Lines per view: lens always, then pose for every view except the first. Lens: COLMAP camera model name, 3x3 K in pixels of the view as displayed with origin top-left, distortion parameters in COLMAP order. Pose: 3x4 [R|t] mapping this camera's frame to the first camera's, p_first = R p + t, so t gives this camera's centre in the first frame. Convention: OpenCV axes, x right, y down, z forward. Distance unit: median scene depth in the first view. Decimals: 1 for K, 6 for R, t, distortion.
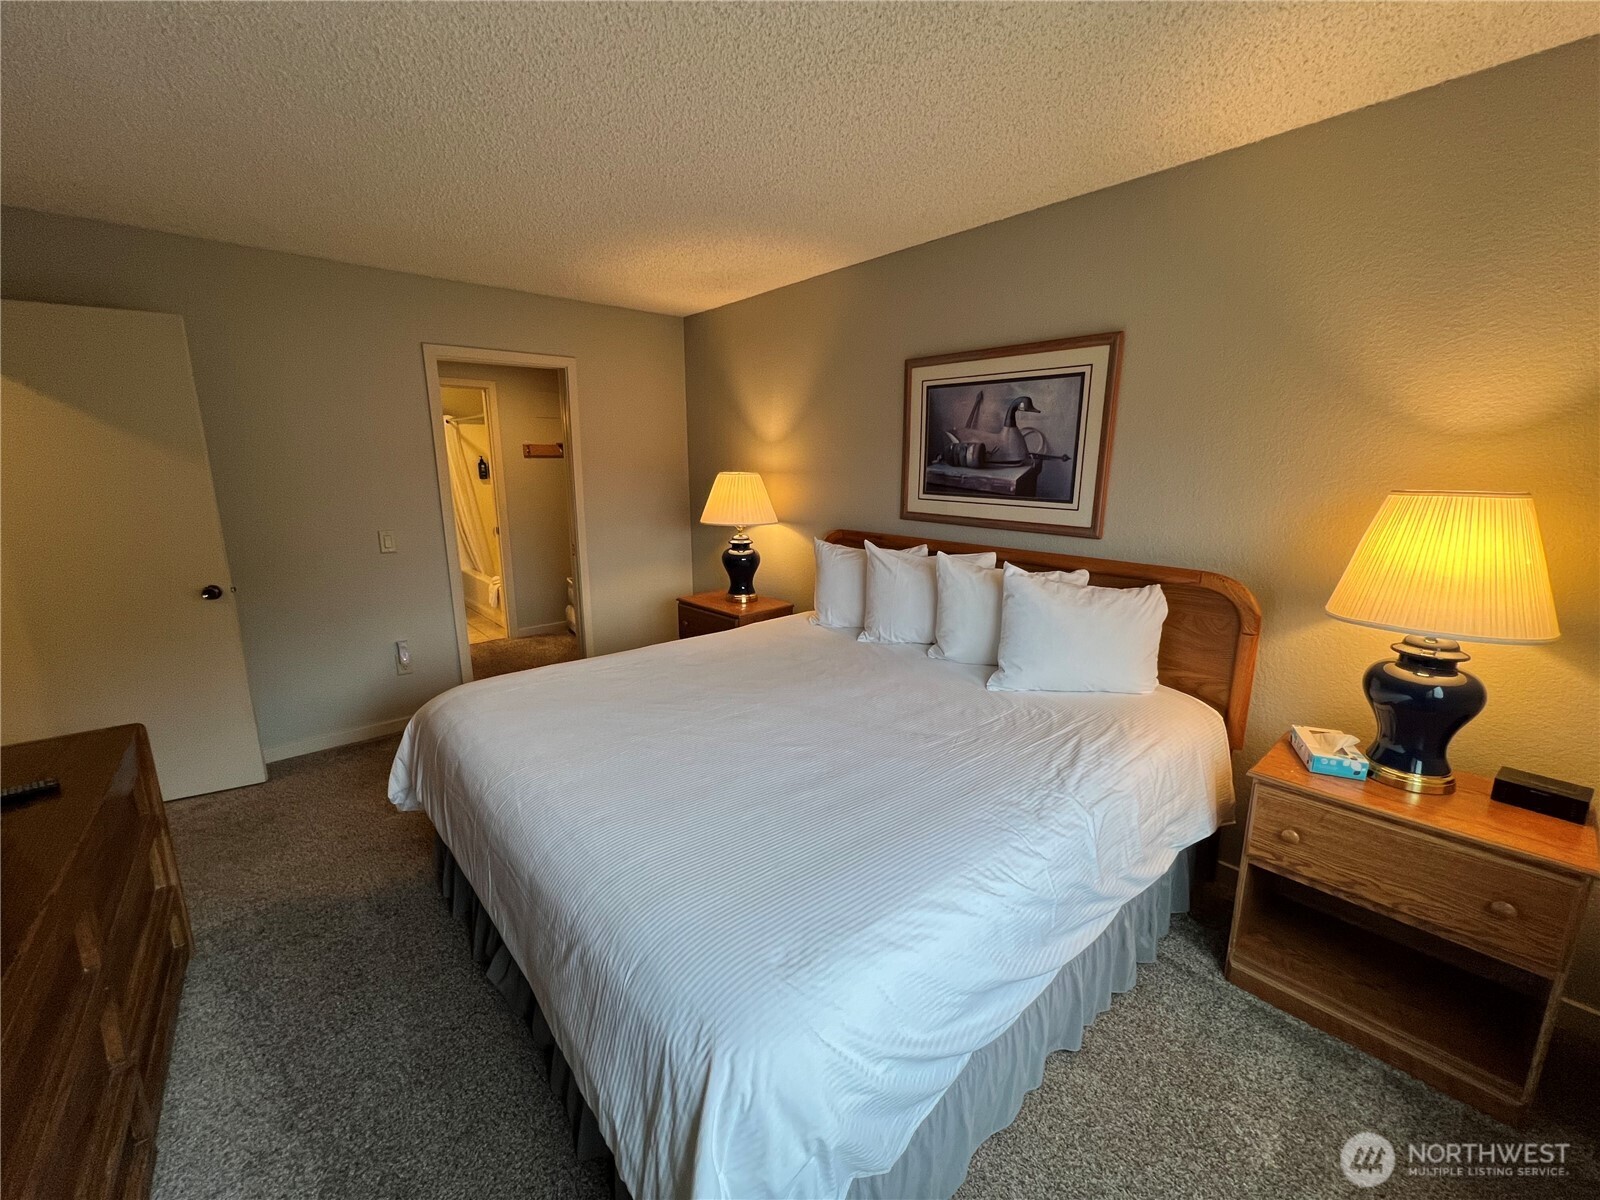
lens RADIAL K [[641.9, 0, 794.7], [0, 641.9, 598.2], [0, 0, 1]] dist [-0.000176, -0.000017]
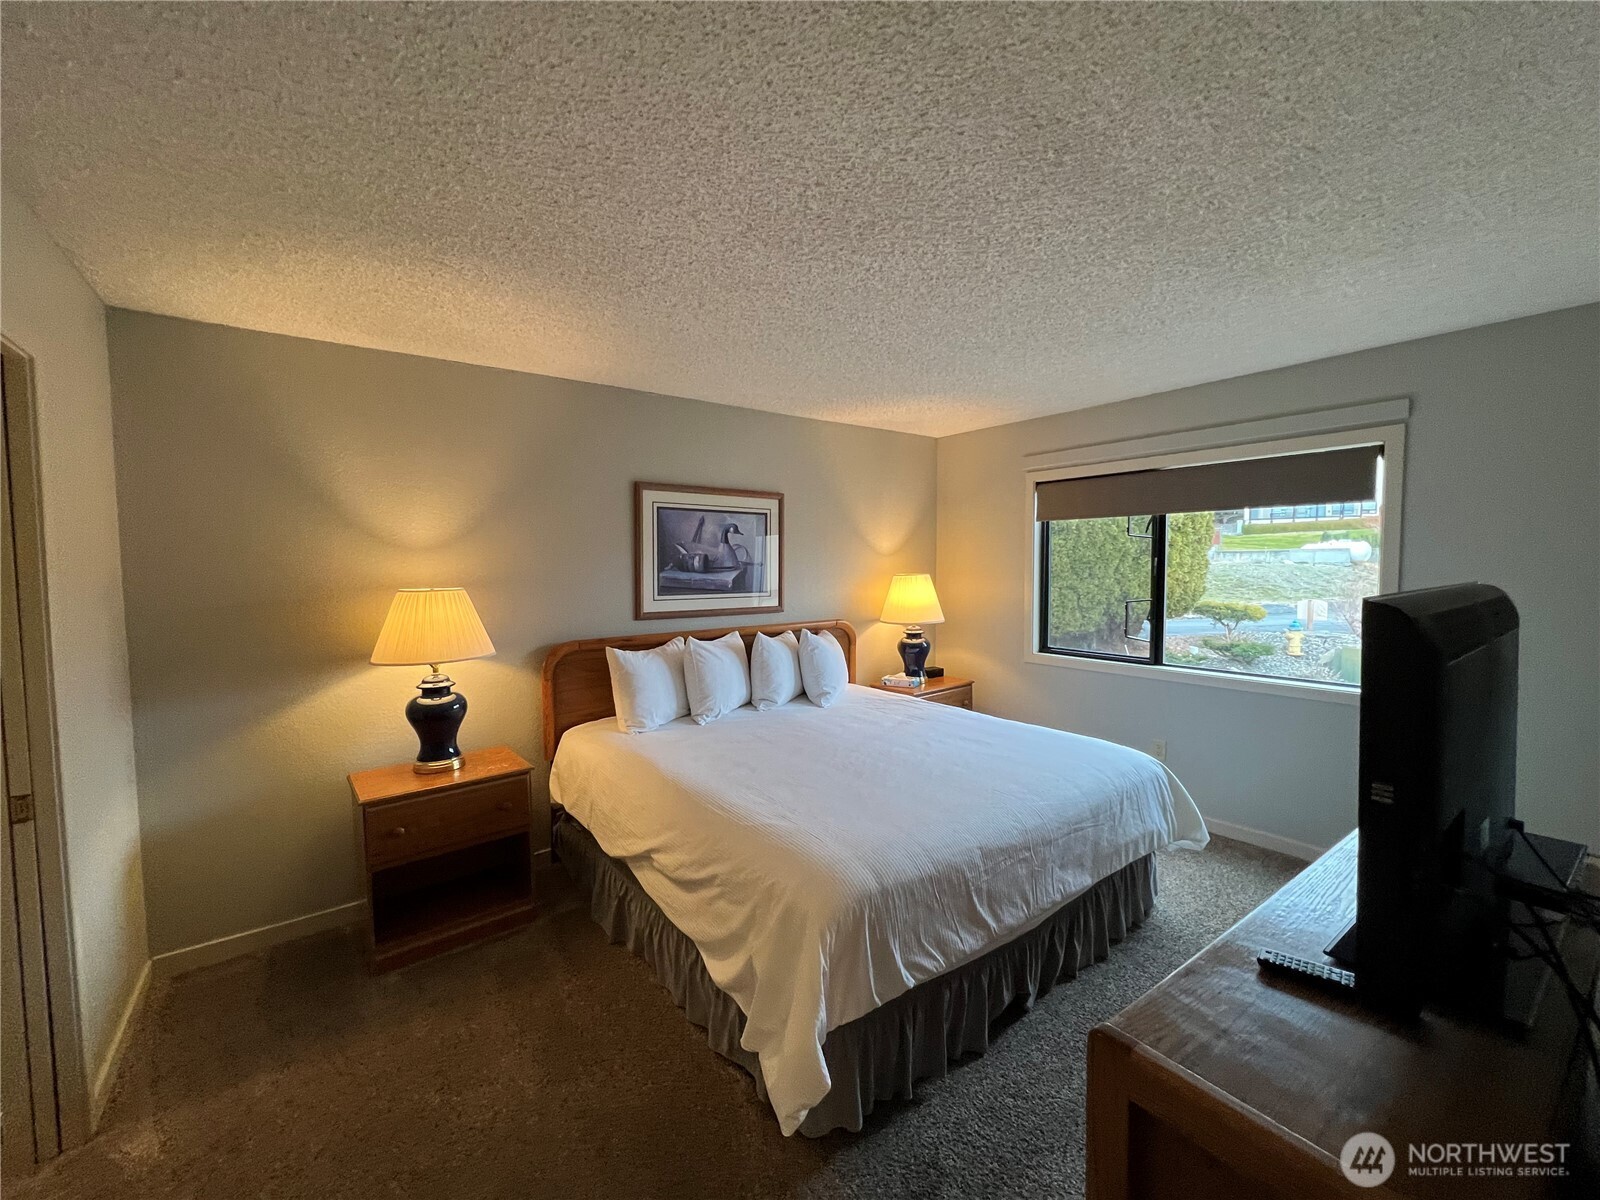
lens RADIAL K [[641.9, 0, 794.7], [0, 641.9, 598.2], [0, 0, 1]] dist [-0.000176, -0.000017]
pose [[0.049549, -0.092970, 0.994435, -1.047155], [0.195471, 0.977306, 0.081629, -0.227060], [-0.979457, 0.190339, 0.066597, 0.753776]]
